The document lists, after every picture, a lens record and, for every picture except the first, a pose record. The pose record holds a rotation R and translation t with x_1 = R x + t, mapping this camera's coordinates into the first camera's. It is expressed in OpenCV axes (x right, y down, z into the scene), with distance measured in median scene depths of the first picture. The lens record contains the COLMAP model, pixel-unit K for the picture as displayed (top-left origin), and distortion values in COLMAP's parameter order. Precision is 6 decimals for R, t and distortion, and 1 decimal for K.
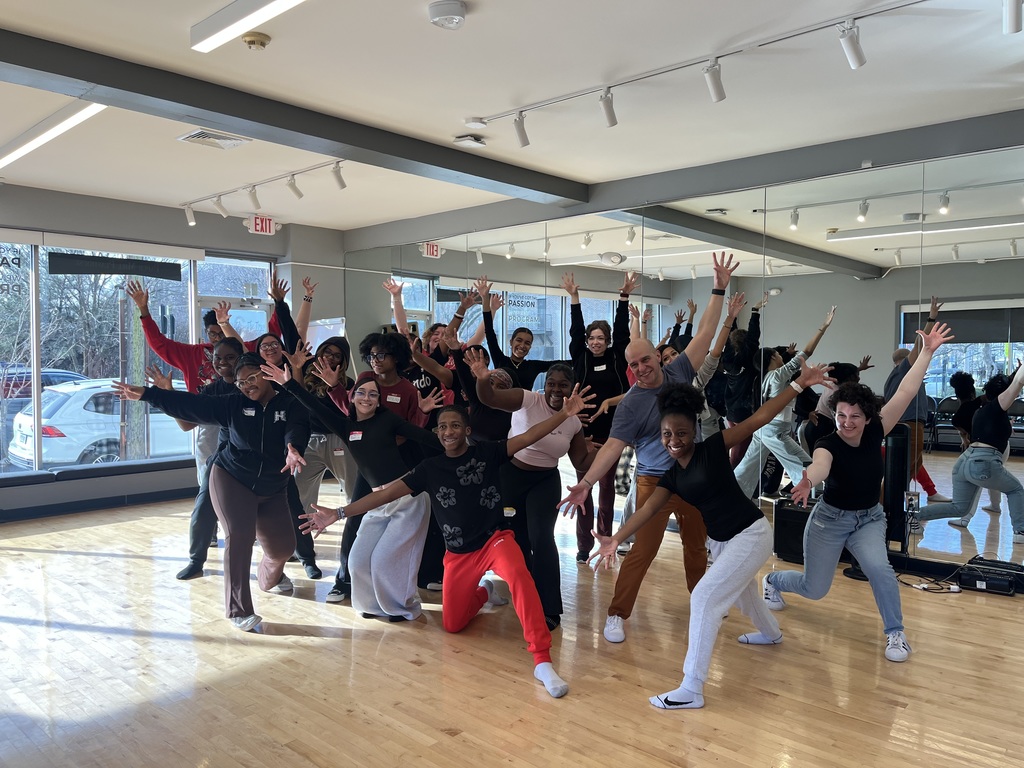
lens RADIAL K [[773.4, 0, 512.0], [0, 773.4, 384.0], [0, 0, 1]] dist [0.038335, -0.103318]
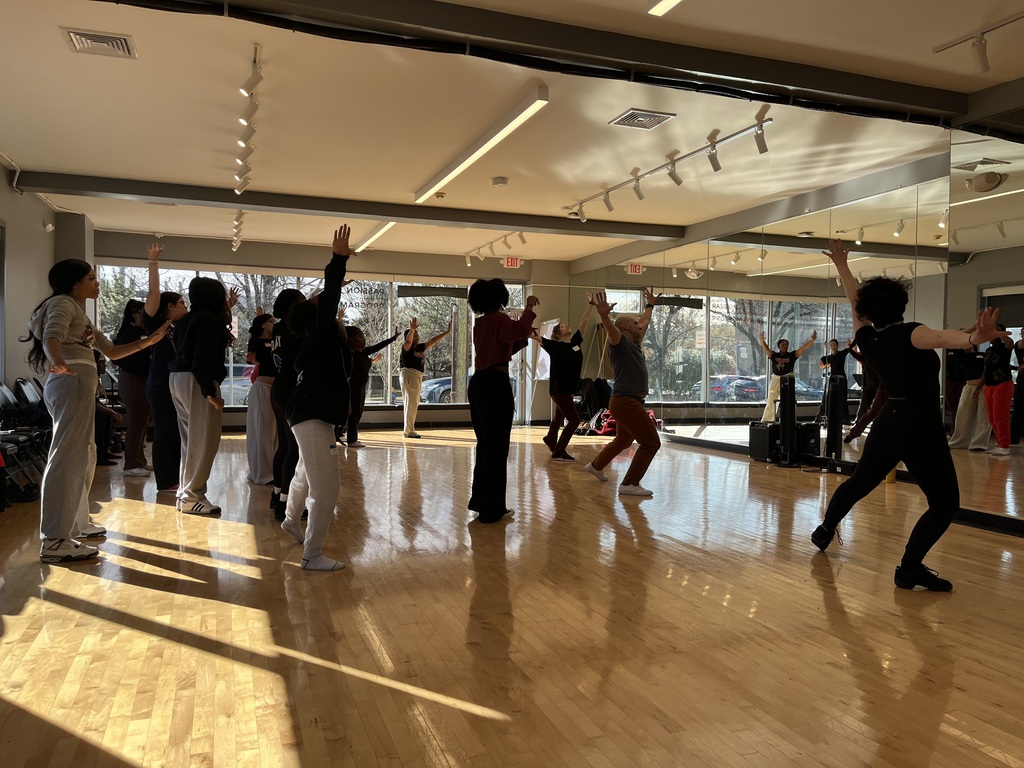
lens RADIAL K [[772.0, 0, 519.5], [0, 772.0, 383.0], [0, 0, 1]] dist [0.047461, -0.115489]
pose [[0.896807, 0.009821, -0.442313, 0.421184], [-0.014277, 0.999875, -0.006747, 0.058312], [0.442192, 0.012366, 0.896835, -0.440879]]
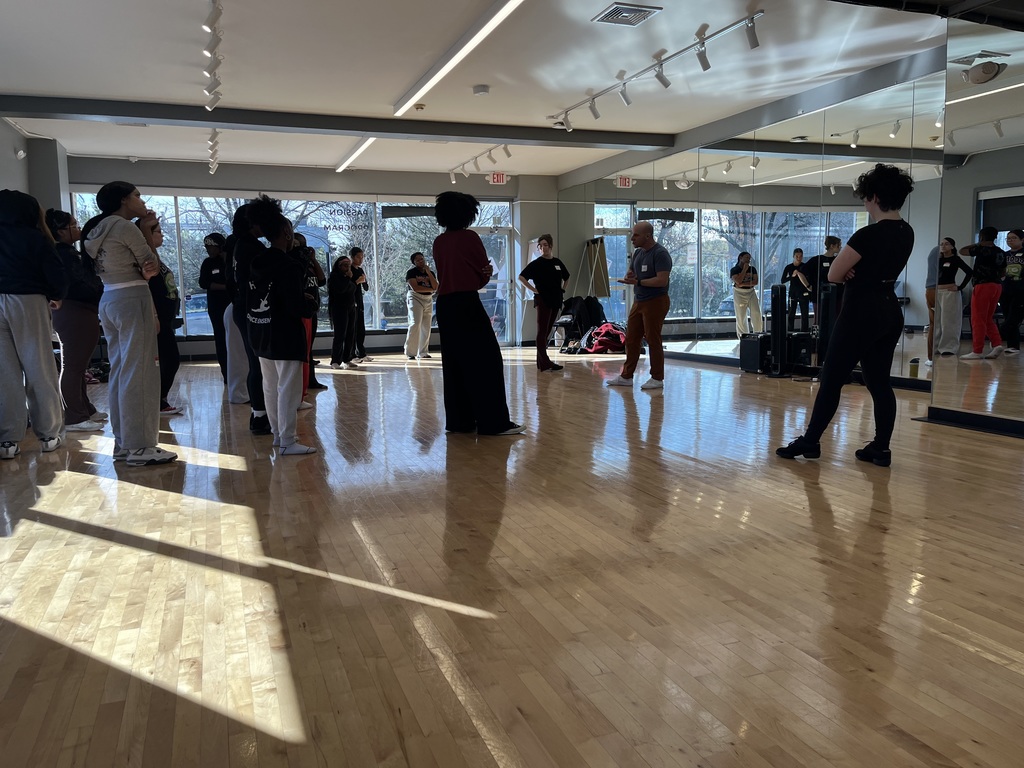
lens RADIAL K [[773.4, 0, 512.0], [0, 773.4, 384.0], [0, 0, 1]] dist [0.038335, -0.103318]
pose [[0.896632, 0.028876, -0.441834, 0.423835], [0.012845, 0.995755, 0.091144, 0.067818], [0.442590, -0.087398, 0.892455, -0.431789]]
